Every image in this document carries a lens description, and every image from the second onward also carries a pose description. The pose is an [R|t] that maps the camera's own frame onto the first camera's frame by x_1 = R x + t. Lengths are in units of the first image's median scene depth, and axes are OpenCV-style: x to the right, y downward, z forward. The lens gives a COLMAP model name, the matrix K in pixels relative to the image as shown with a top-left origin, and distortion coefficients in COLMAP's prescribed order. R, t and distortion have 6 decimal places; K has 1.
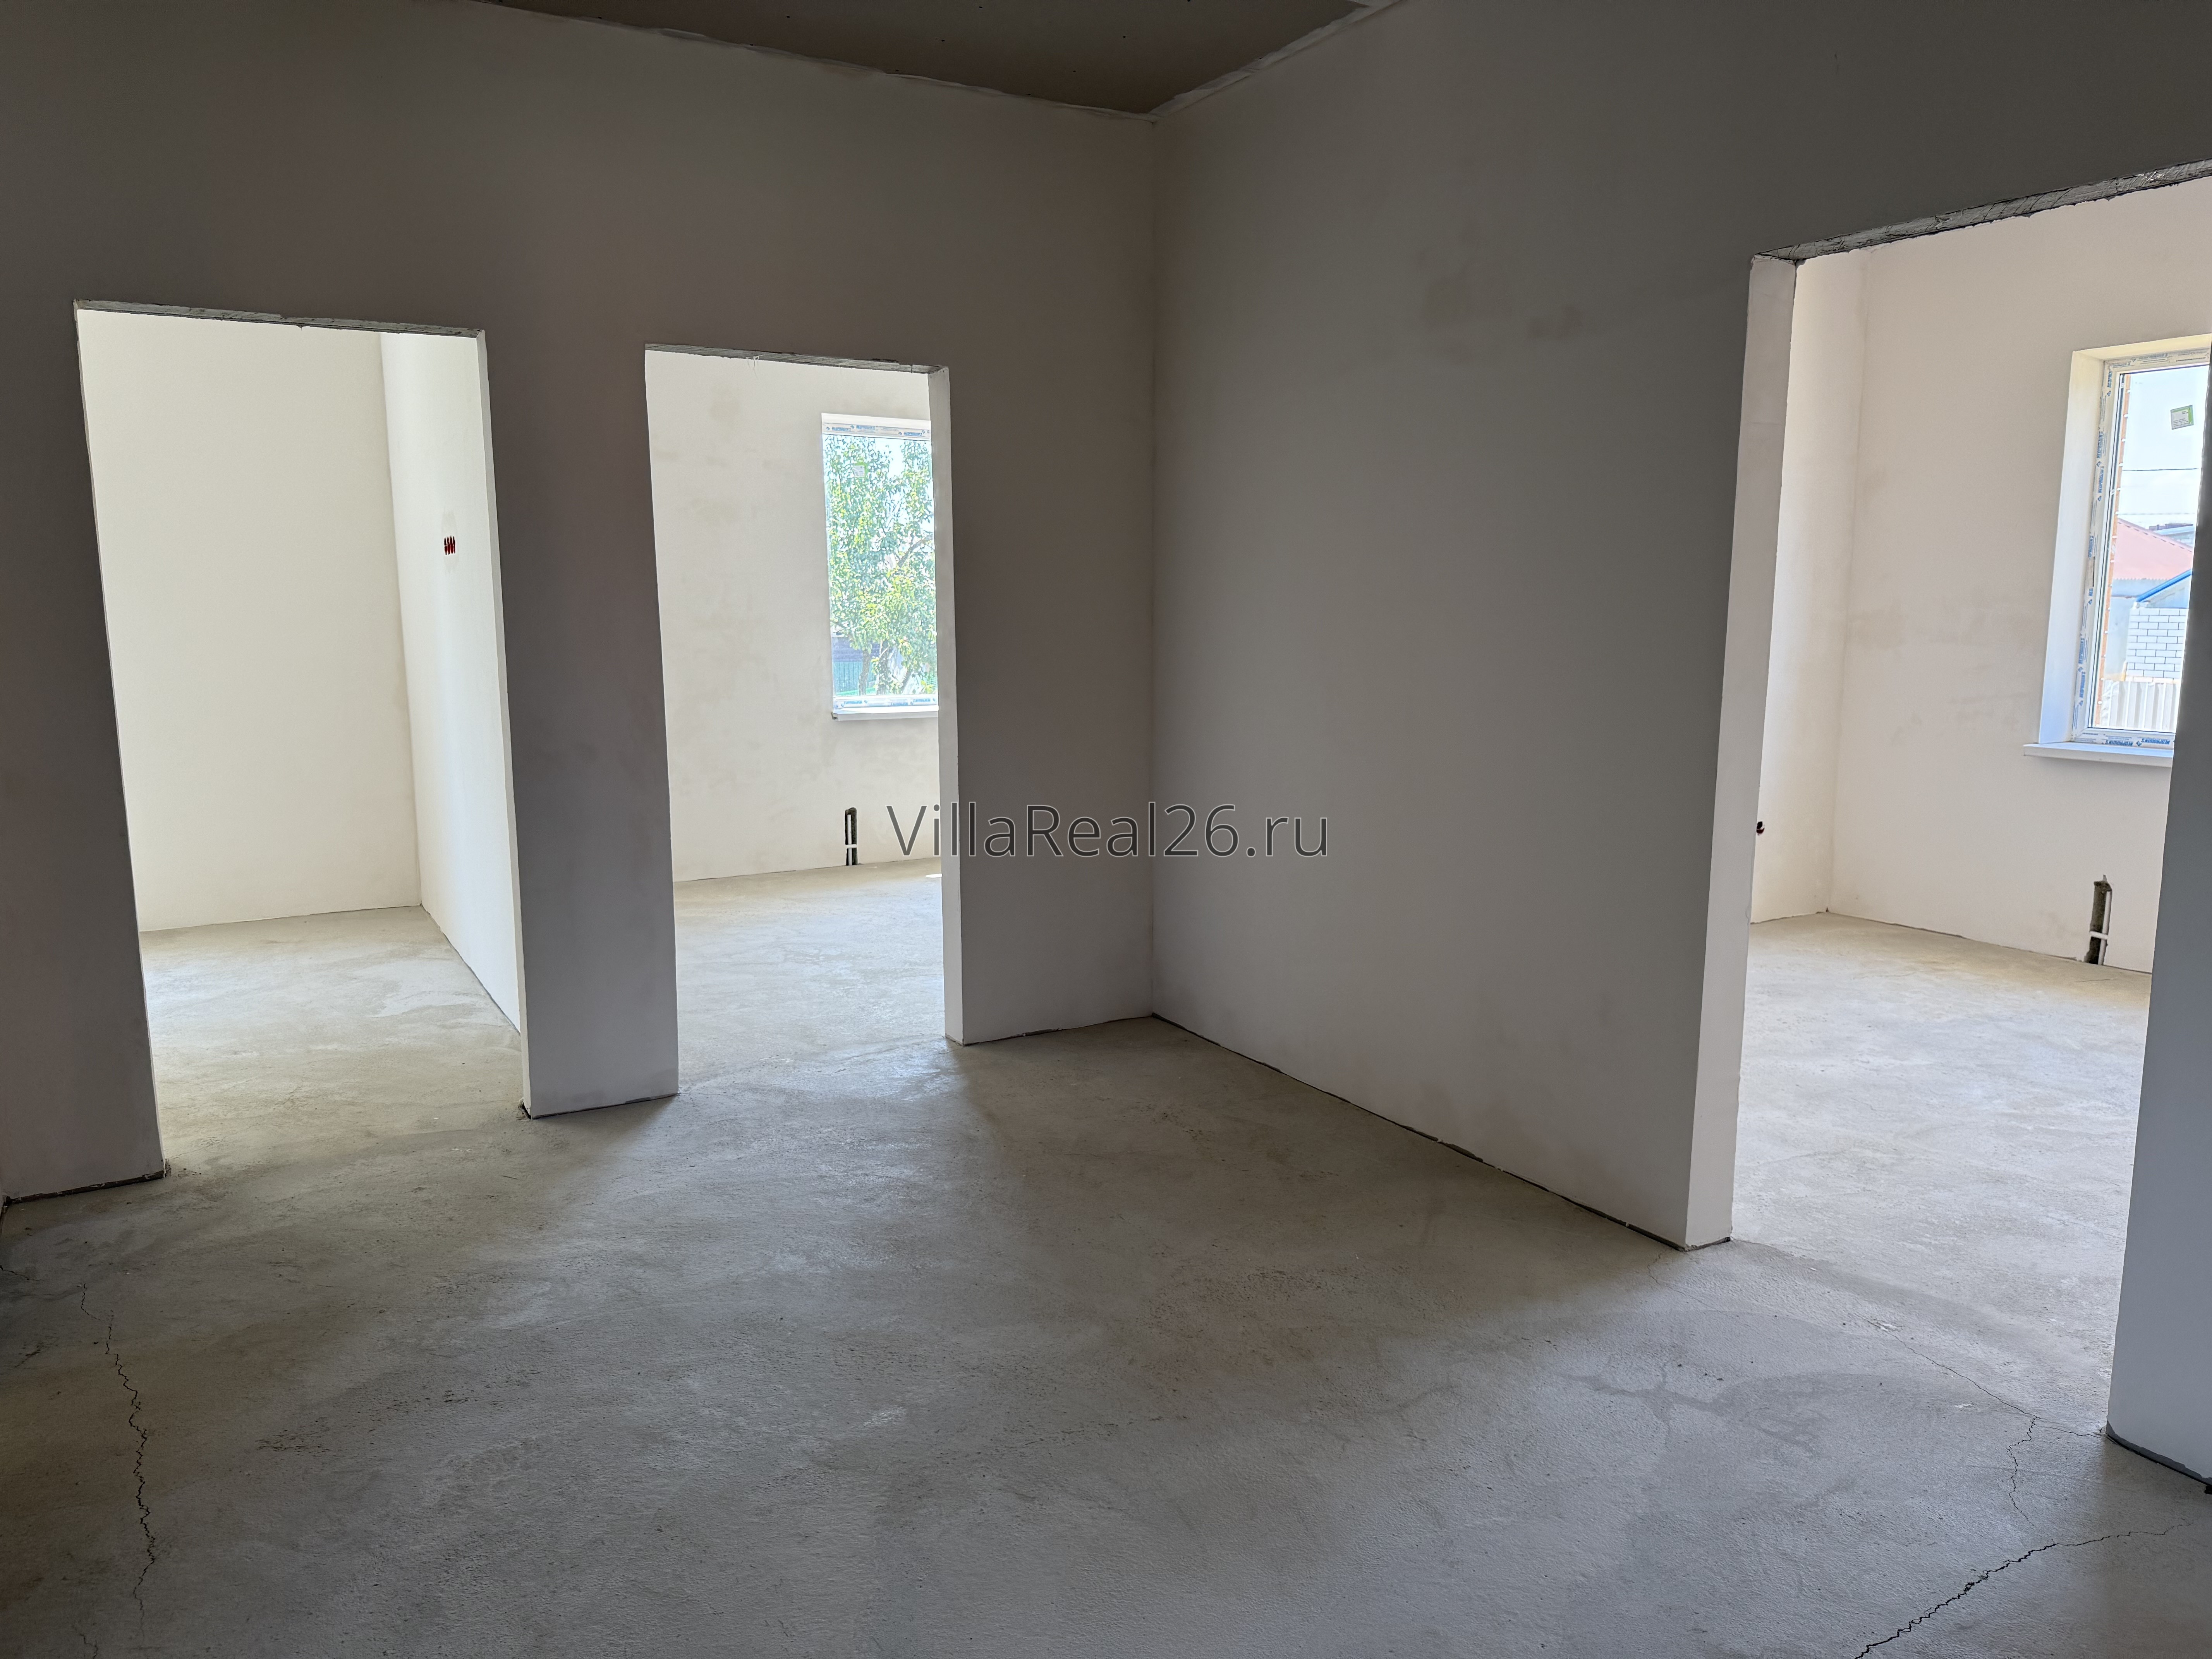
lens RADIAL K [[1545.4, 0, 1108.7], [0, 1545.4, 832.5], [0, 0, 1]] dist [-0.009528, -0.004835]
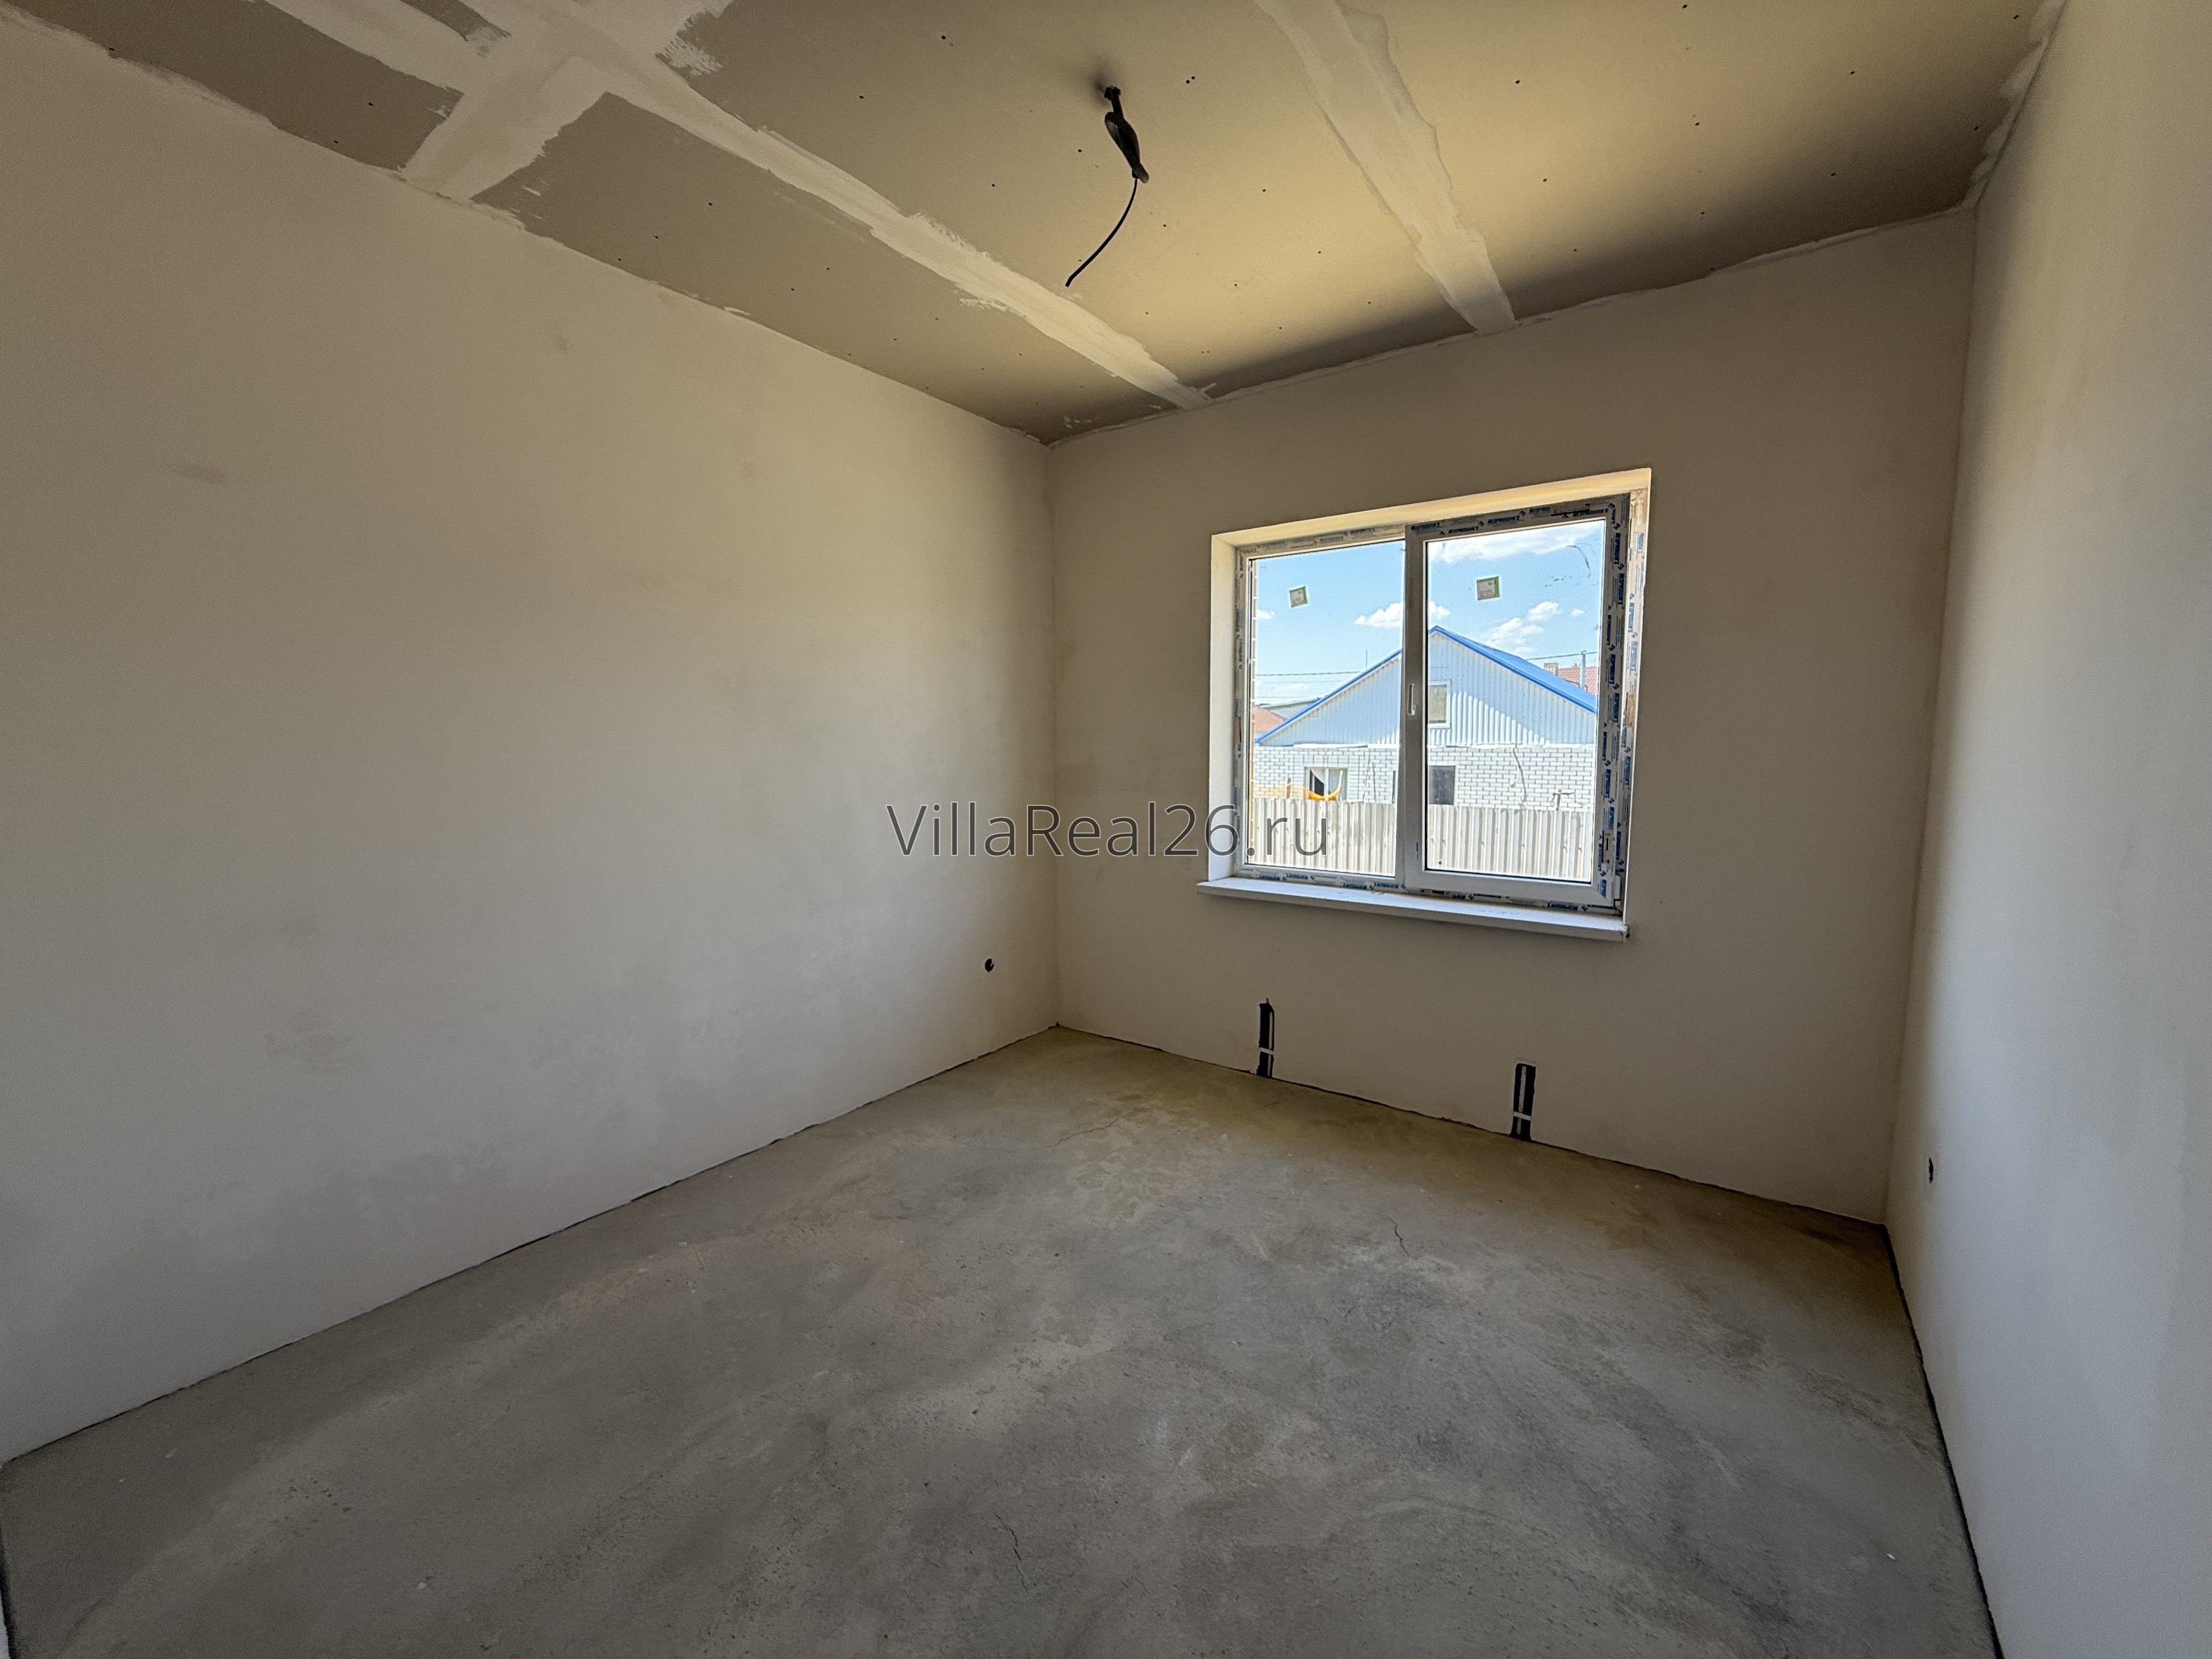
lens RADIAL K [[888.6, 0, 1109.6], [0, 888.6, 830.1], [0, 0, 1]] dist [-0.000882, -0.000040]
pose [[0.910206, -0.043315, 0.411884, 0.282555], [0.063557, 0.997344, -0.035568, -0.079573], [-0.409250, 0.058552, 0.910542, 0.451824]]
